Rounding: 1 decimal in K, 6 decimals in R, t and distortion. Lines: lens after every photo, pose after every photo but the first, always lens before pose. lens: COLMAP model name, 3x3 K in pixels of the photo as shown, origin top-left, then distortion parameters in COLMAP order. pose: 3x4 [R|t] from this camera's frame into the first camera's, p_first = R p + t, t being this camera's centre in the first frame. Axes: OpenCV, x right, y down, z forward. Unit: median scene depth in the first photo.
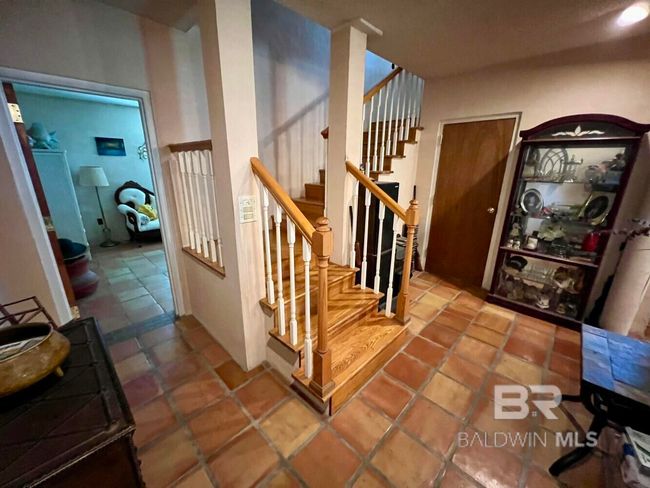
lens RADIAL K [[258.5, 0, 324.5], [0, 258.5, 242.1], [0, 0, 1]] dist [-0.007606, 0.000085]
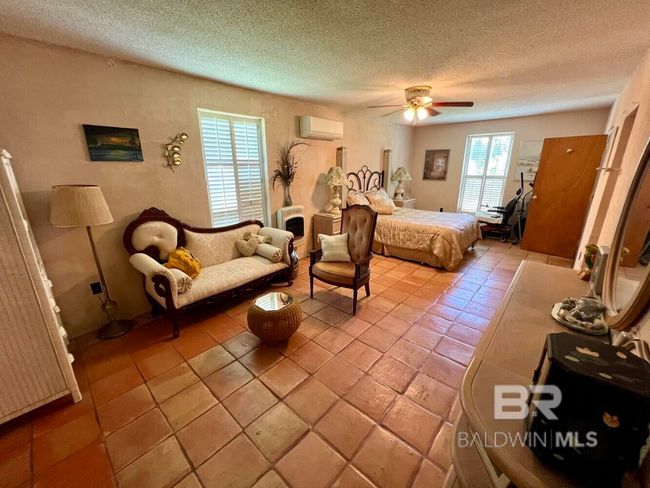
lens RADIAL K [[258.5, 0, 325.7], [0, 258.5, 243.5], [0, 0, 1]] dist [-0.007606, 0.000085]
pose [[0.999136, -0.015146, 0.038690, -0.424494], [0.014955, 0.999875, 0.005223, -0.164964], [-0.038764, -0.004640, 0.999238, 0.459104]]
